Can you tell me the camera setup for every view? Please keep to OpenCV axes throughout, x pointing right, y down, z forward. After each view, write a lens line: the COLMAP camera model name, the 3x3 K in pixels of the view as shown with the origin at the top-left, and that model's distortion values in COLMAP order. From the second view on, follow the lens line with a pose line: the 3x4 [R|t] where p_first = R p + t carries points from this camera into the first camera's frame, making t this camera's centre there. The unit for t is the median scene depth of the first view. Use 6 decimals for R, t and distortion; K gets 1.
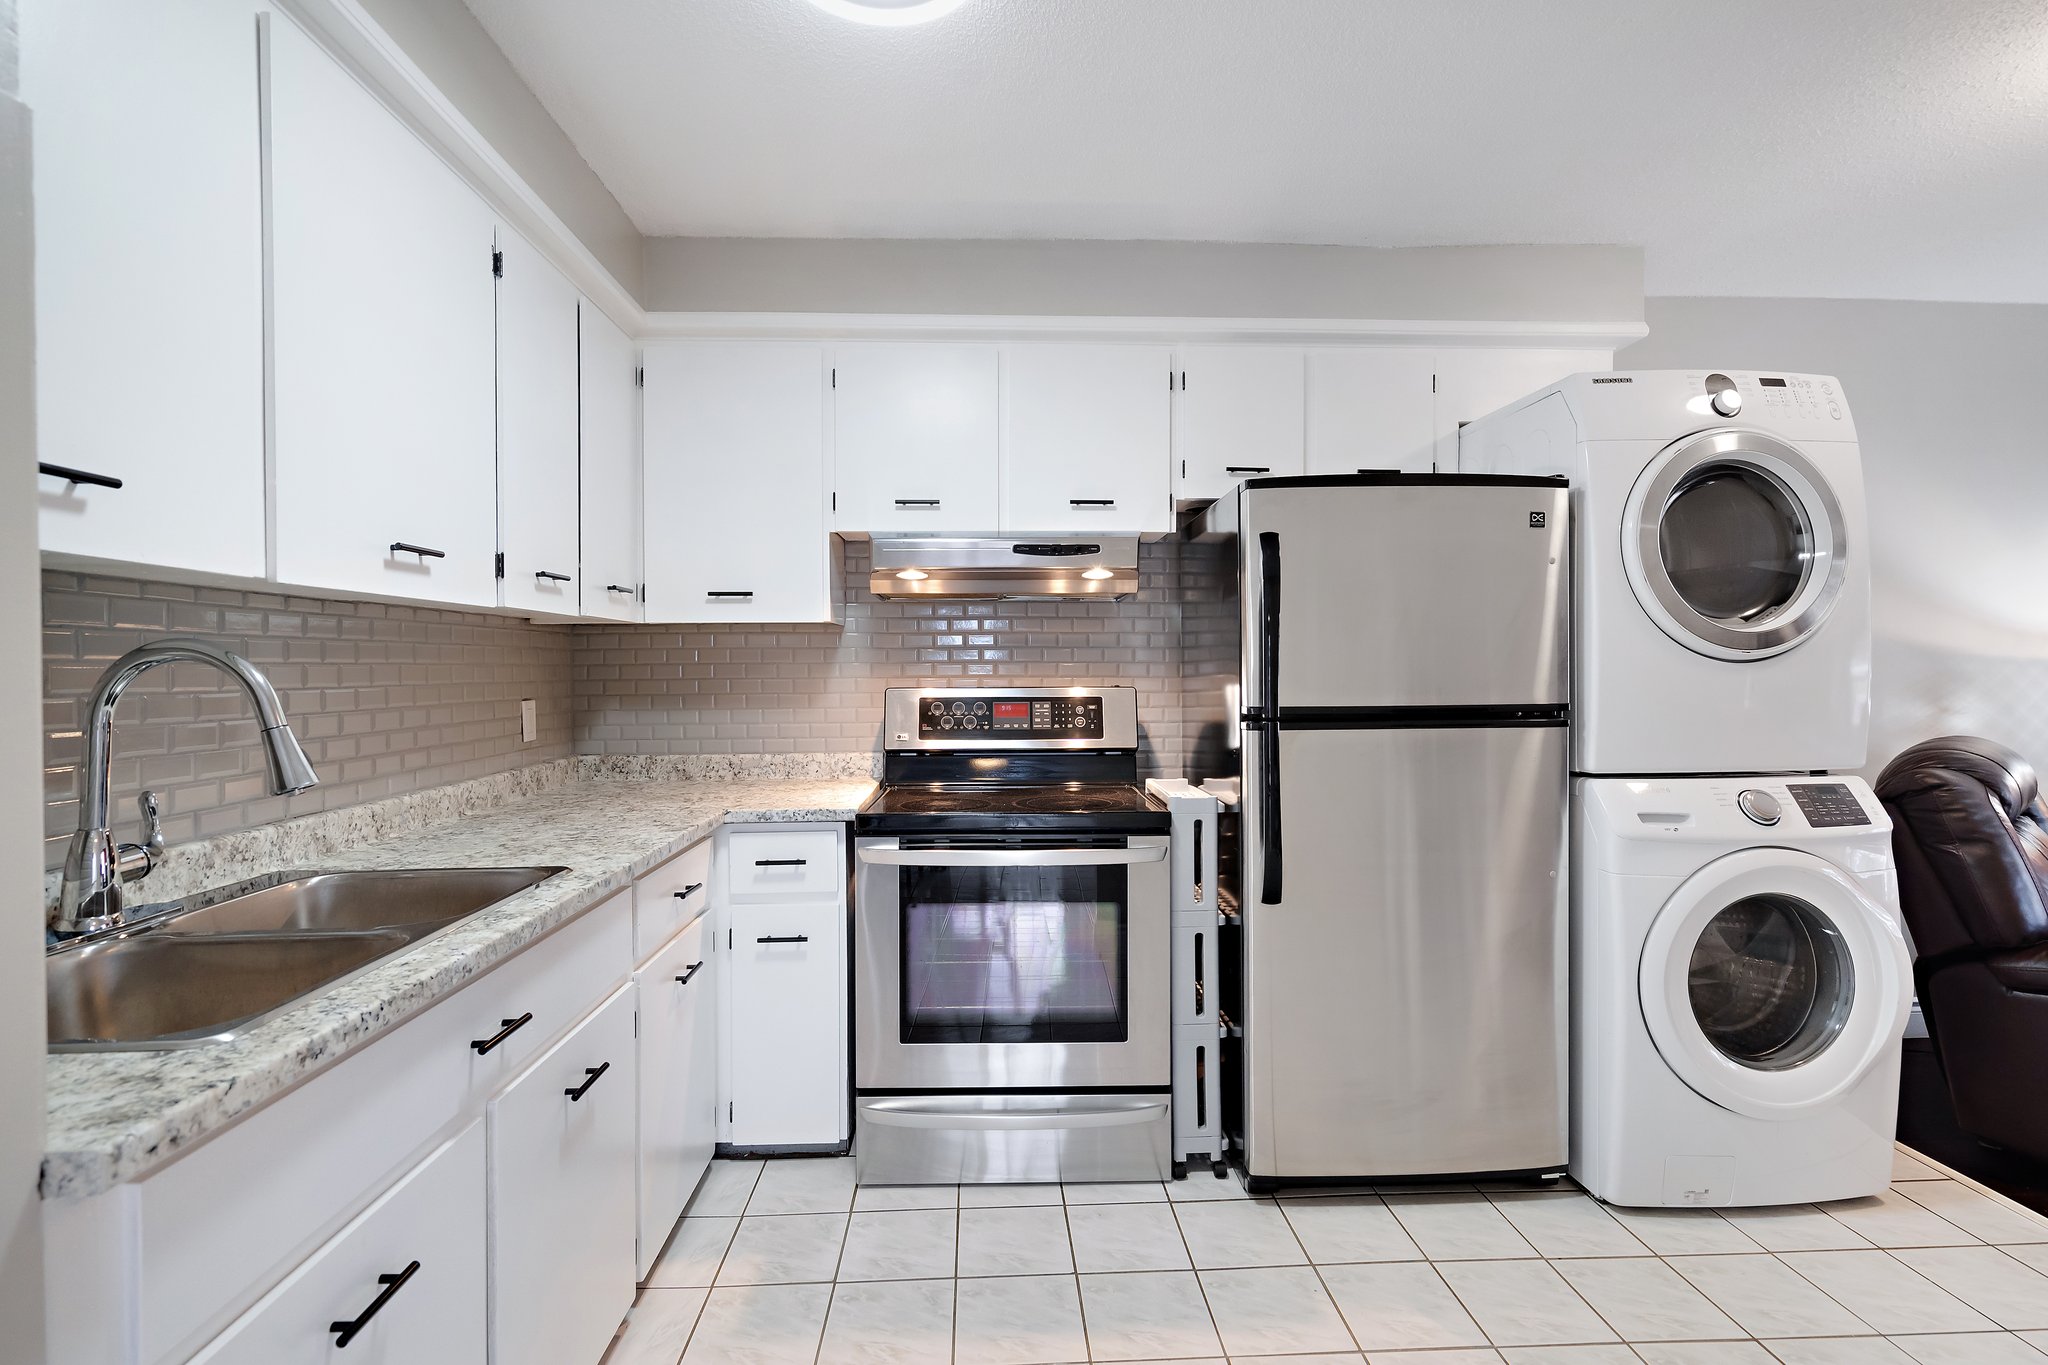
lens RADIAL K [[961.3, 0, 1015.4], [0, 961.3, 664.3], [0, 0, 1]] dist [-0.009467, 0.002316]
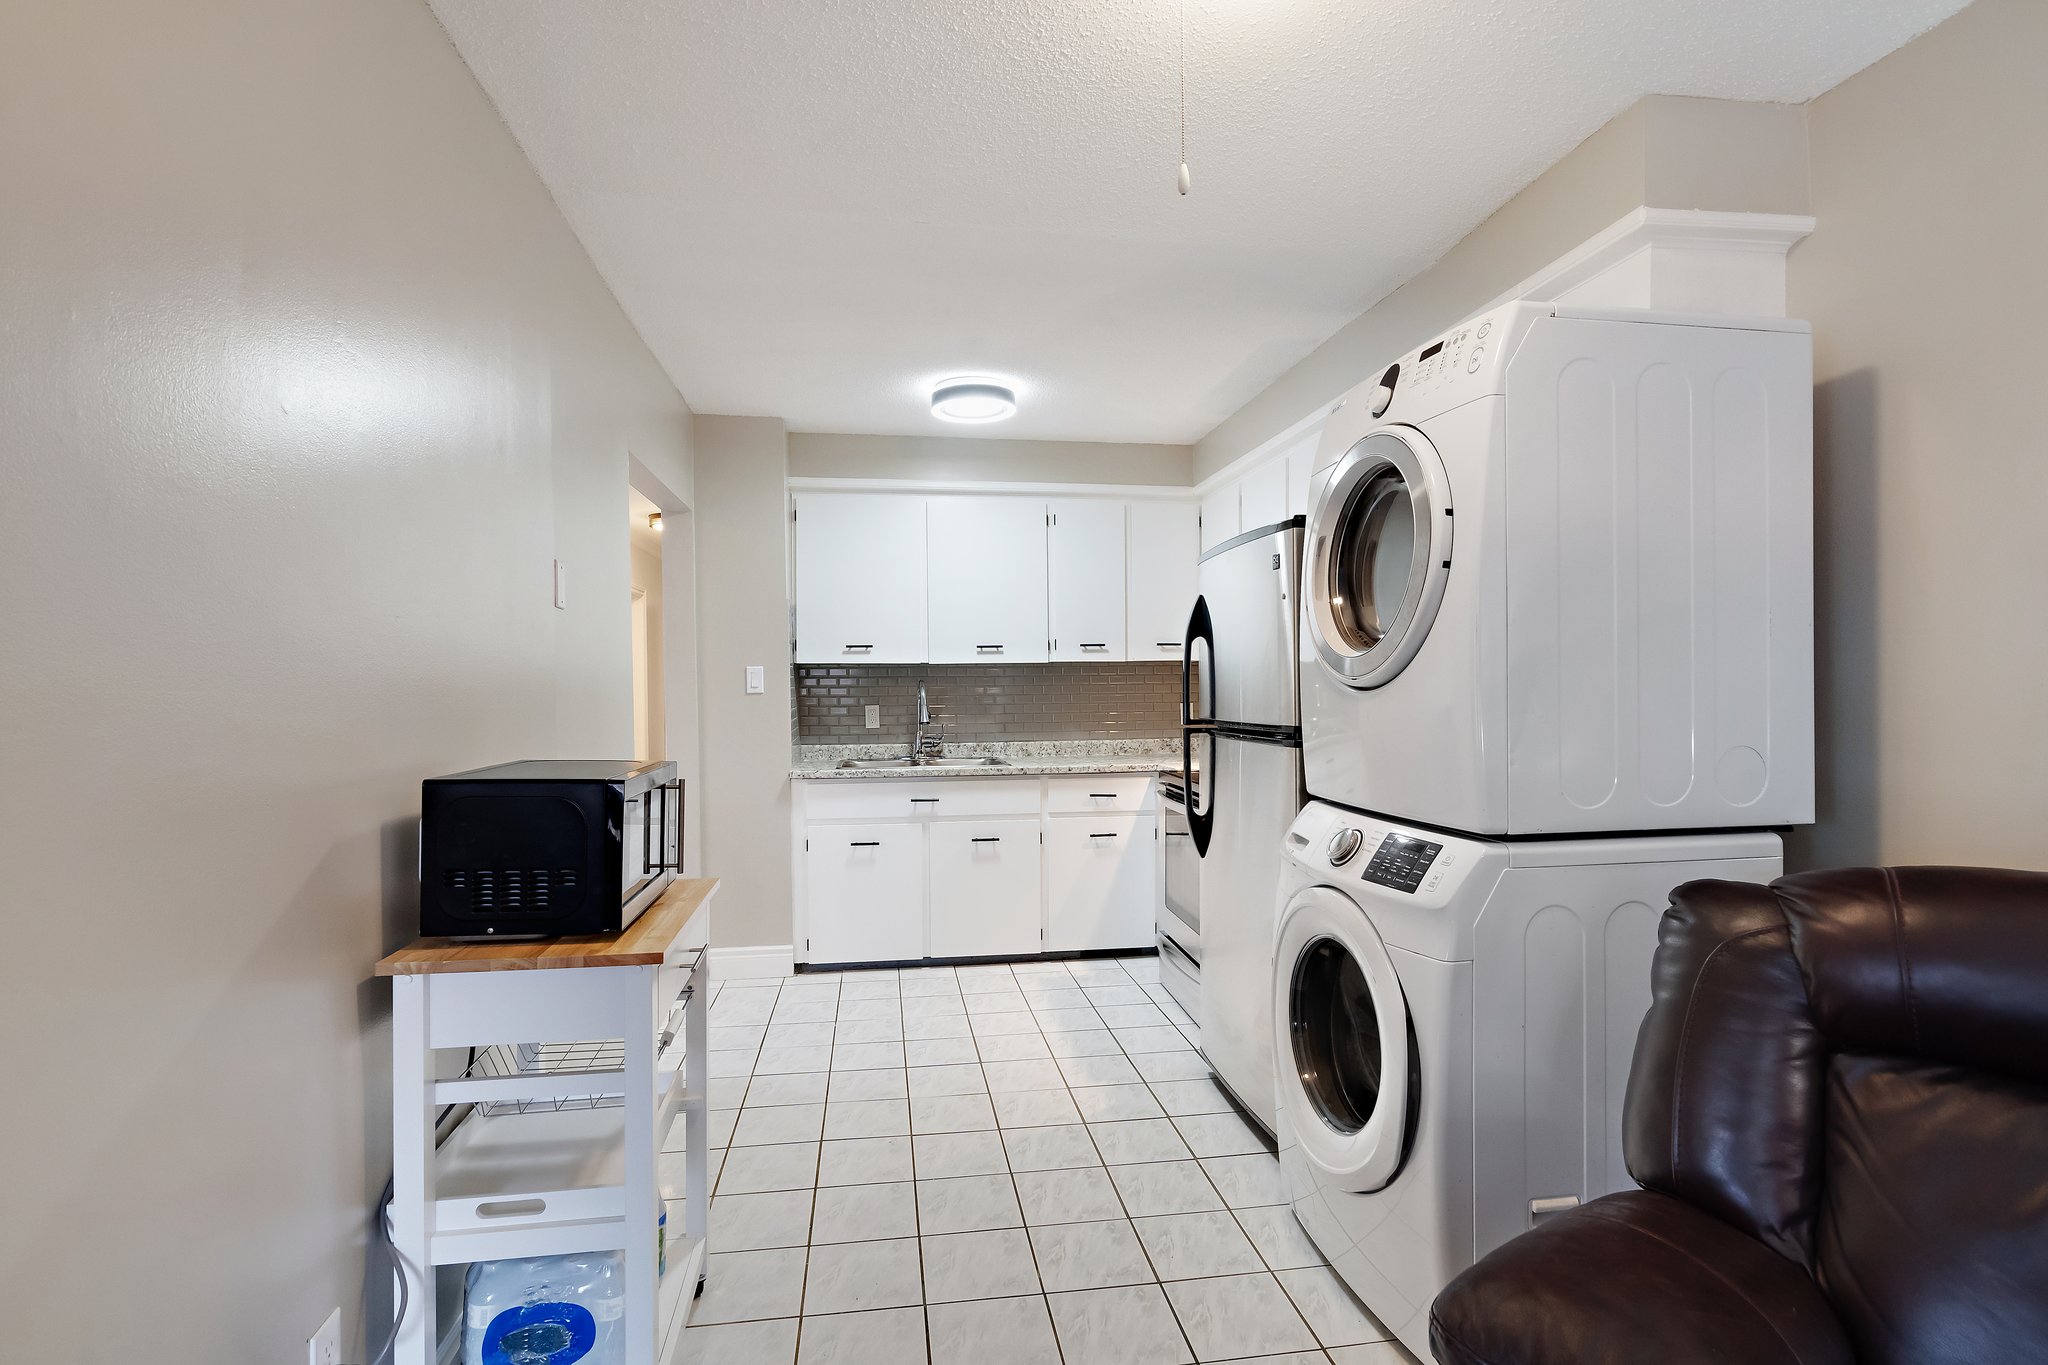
lens RADIAL K [[961.3, 0, 1010.3], [0, 961.3, 686.6], [0, 0, 1]] dist [-0.009467, 0.002316]
pose [[0.083620, 0.005018, -0.996485, 1.551081], [0.010480, 0.999928, 0.005914, -0.011648], [0.996443, -0.010938, 0.083562, 0.568492]]
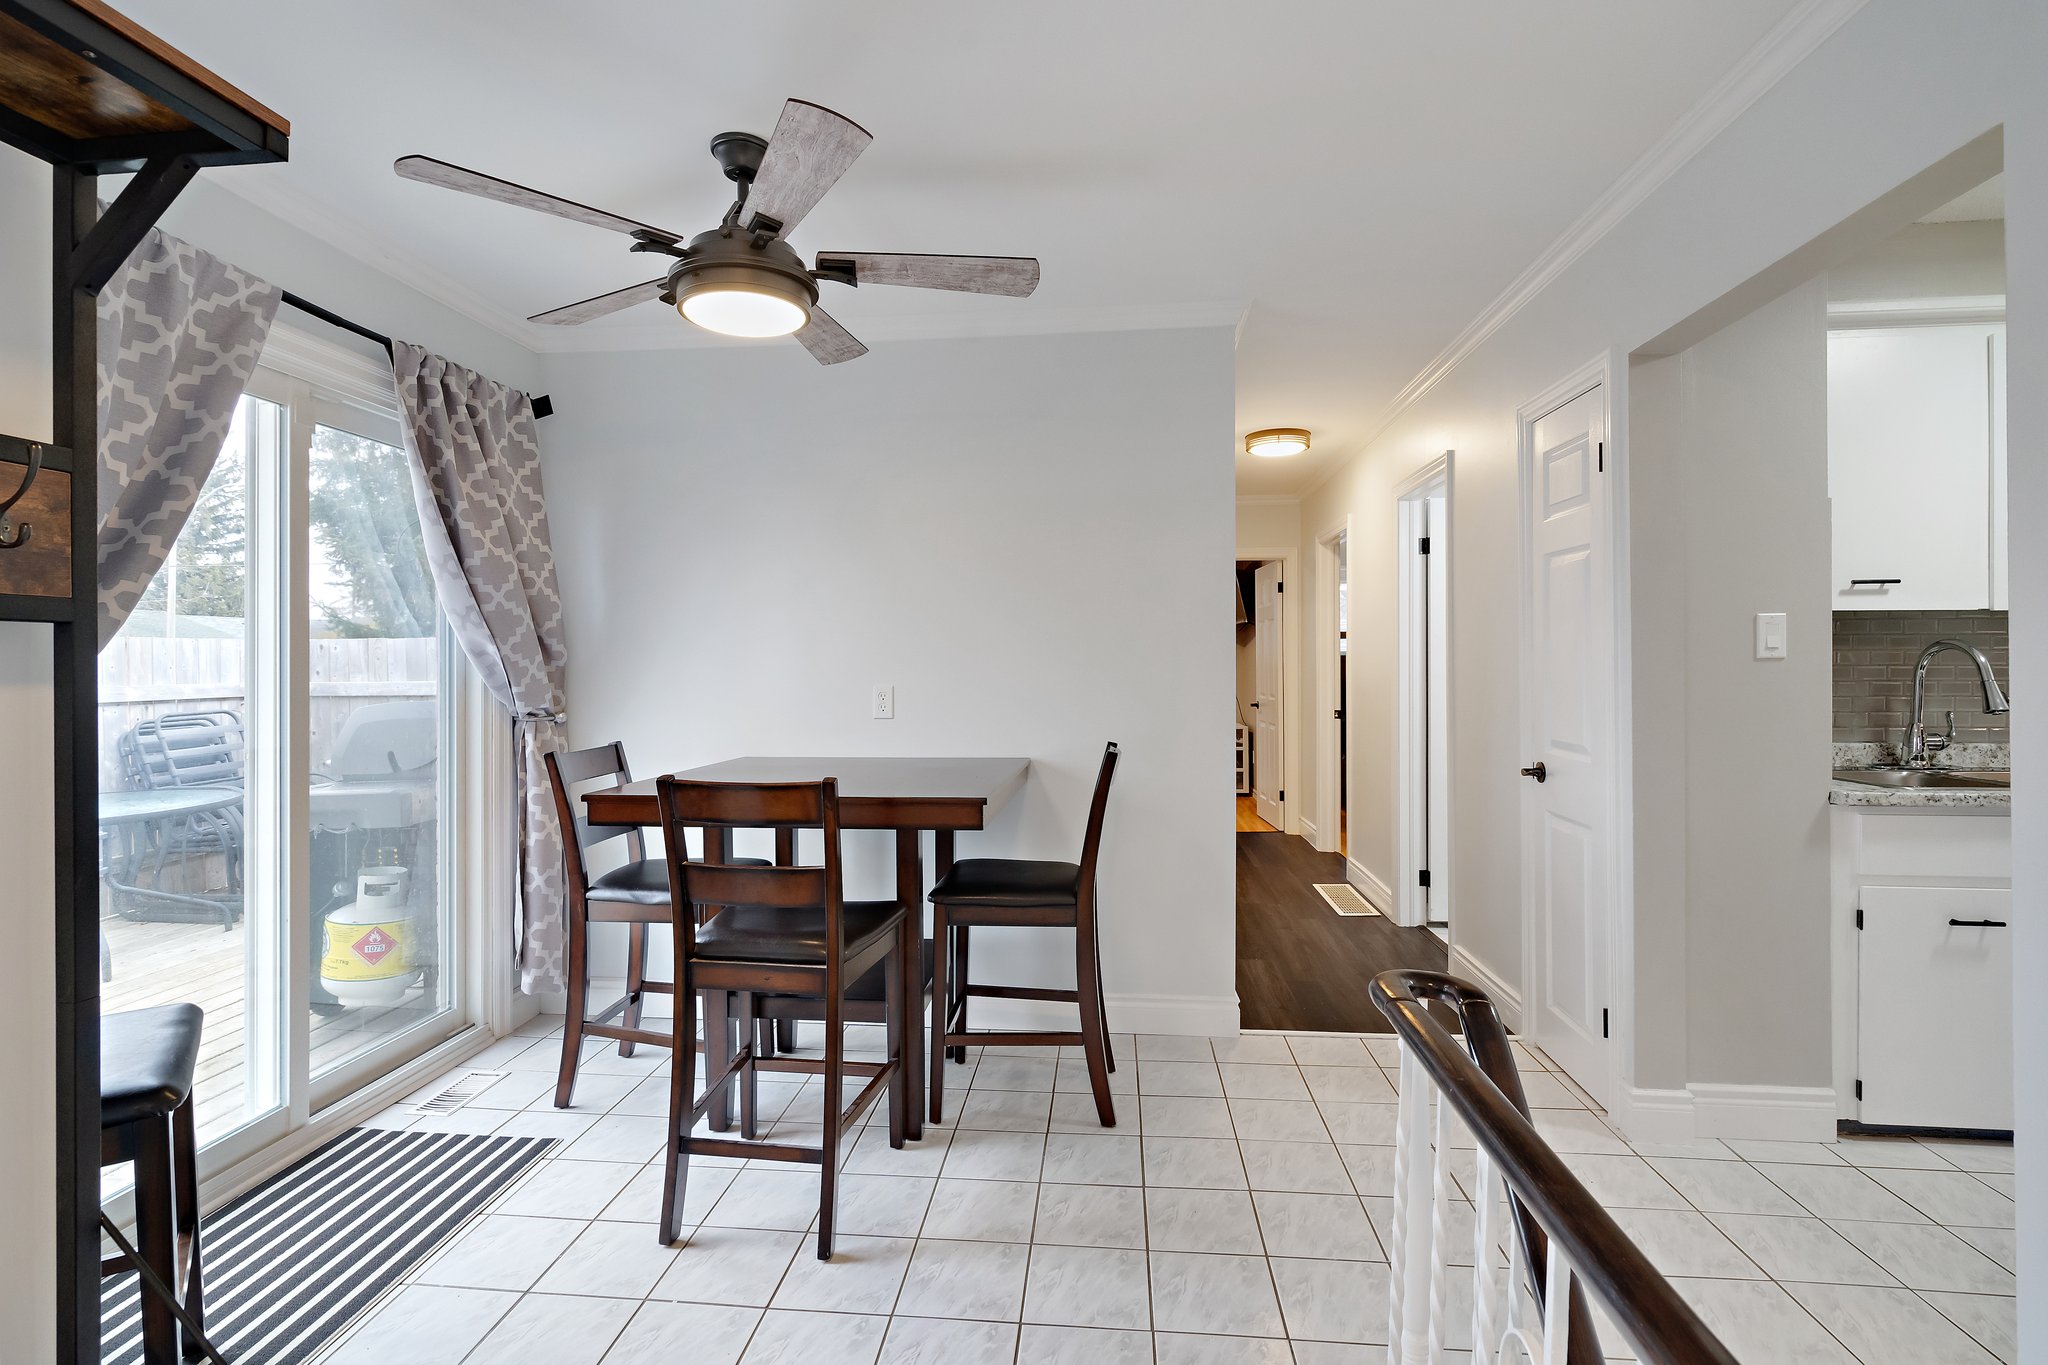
lens RADIAL K [[961.3, 0, 1029.2], [0, 961.3, 679.3], [0, 0, 1]] dist [-0.009467, 0.002316]
pose [[-0.129115, 0.019335, -0.991441, 0.863583], [0.005762, 0.999808, 0.018748, 0.005460], [0.991613, -0.003292, -0.129202, -0.446179]]
